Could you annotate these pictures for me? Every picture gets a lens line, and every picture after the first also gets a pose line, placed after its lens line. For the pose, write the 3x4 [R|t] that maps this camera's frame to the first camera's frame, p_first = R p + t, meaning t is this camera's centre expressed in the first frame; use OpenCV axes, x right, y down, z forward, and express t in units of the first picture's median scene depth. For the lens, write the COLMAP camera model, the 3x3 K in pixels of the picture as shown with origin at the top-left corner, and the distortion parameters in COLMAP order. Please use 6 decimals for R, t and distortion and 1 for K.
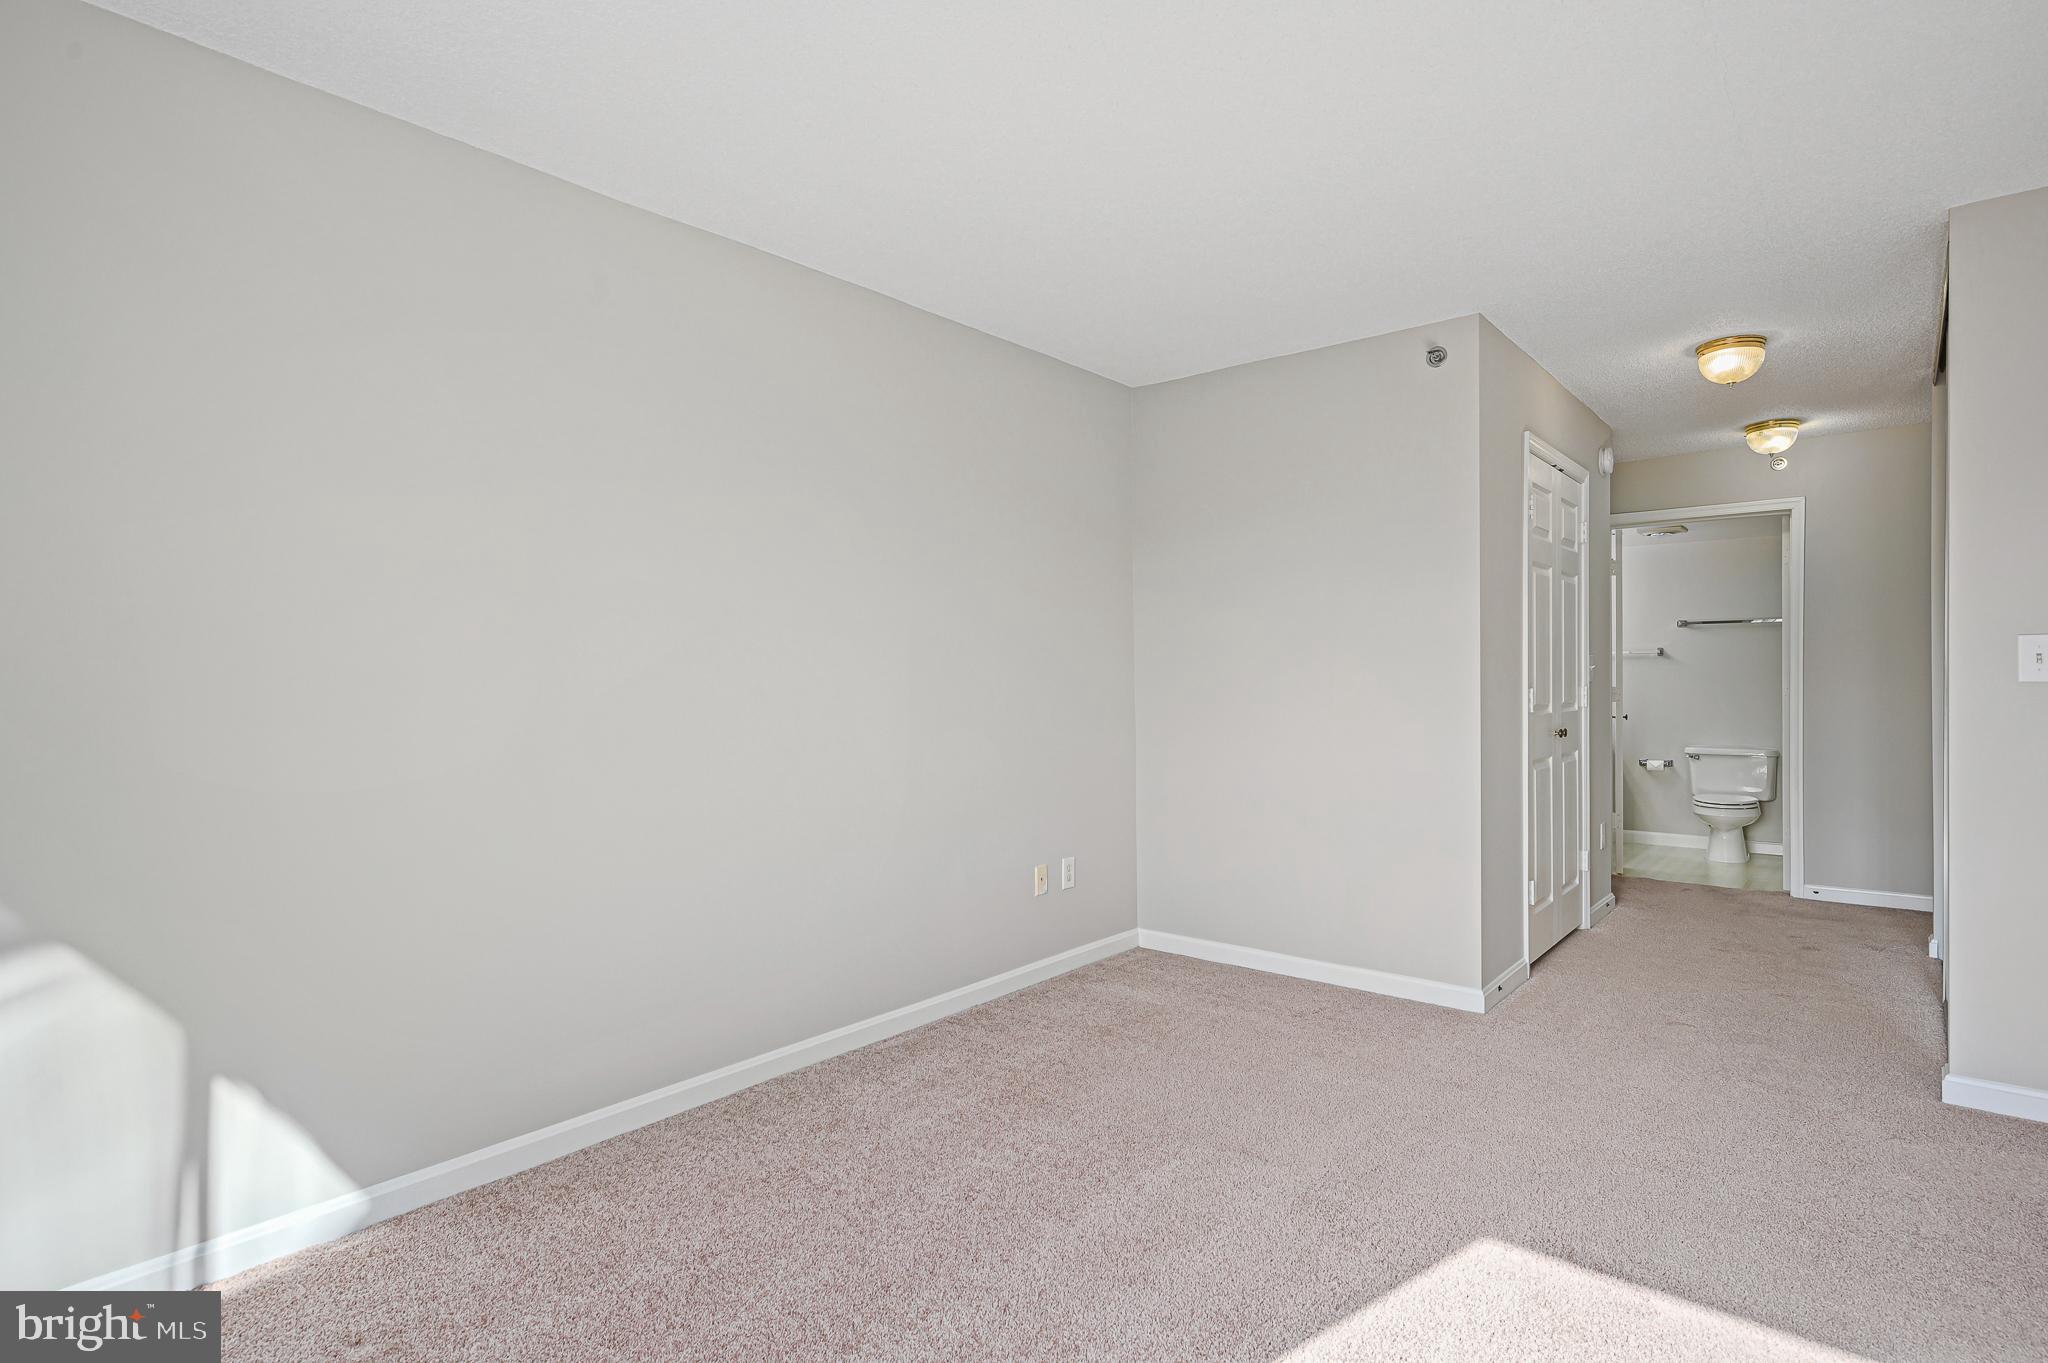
lens RADIAL K [[1001.5, 0, 1024.0], [0, 1001.5, 681.5], [0, 0, 1]] dist [-0.001169, -0.000997]
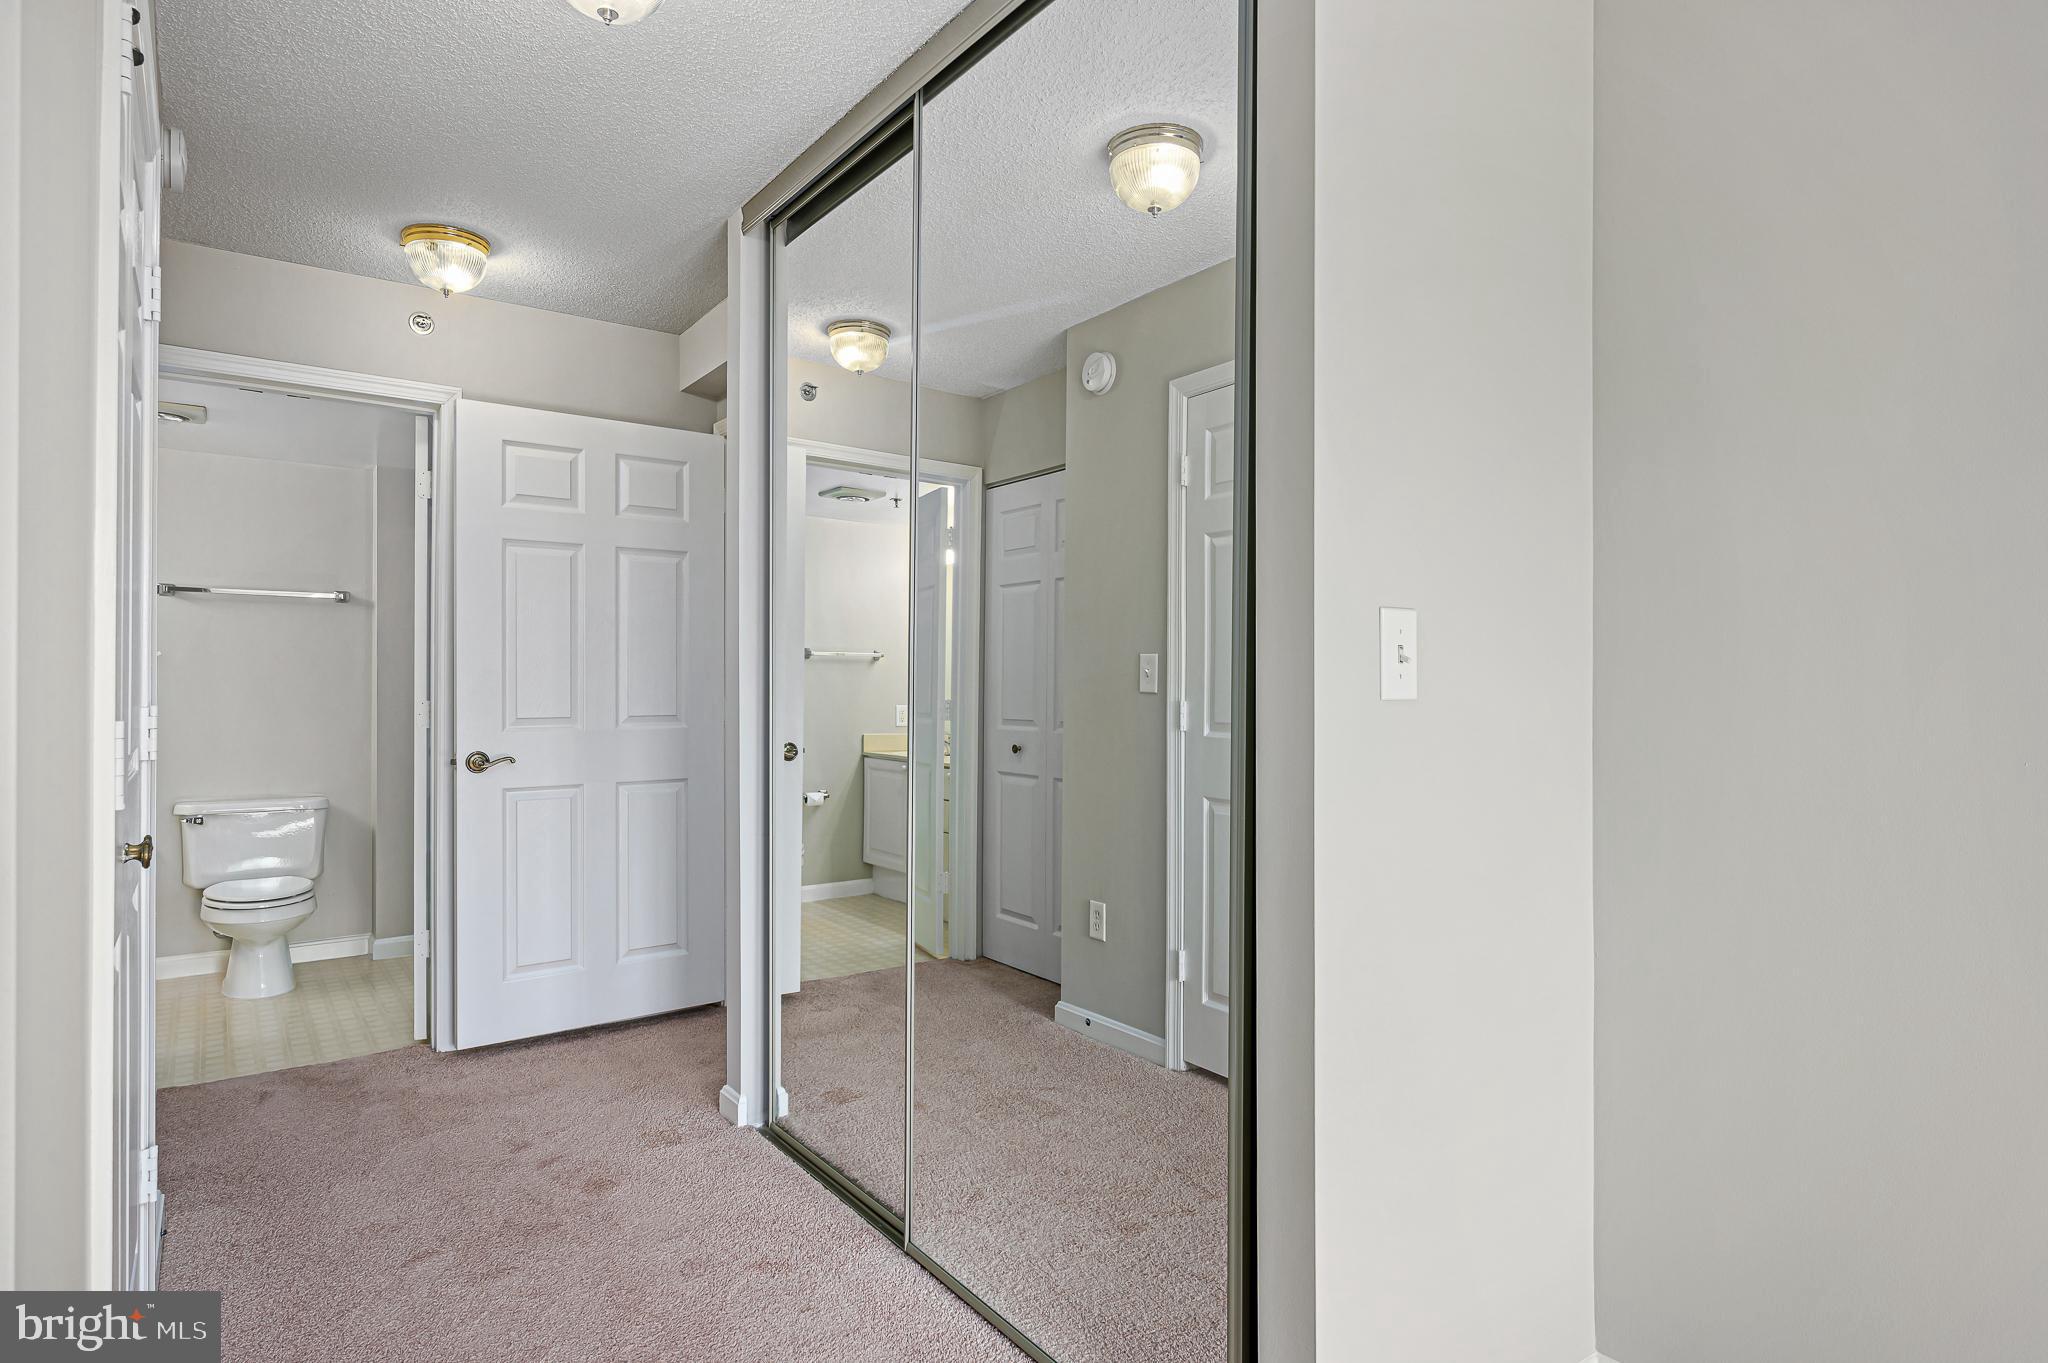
lens RADIAL K [[1106.8, 0, 1033.2], [0, 1106.8, 680.3], [0, 0, 1]] dist [0.001026, -0.001461]
pose [[0.204600, 0.002773, 0.978842, 0.156687], [-0.001320, 0.999996, -0.002557, -0.004232], [-0.978845, -0.000769, 0.204602, 0.423760]]
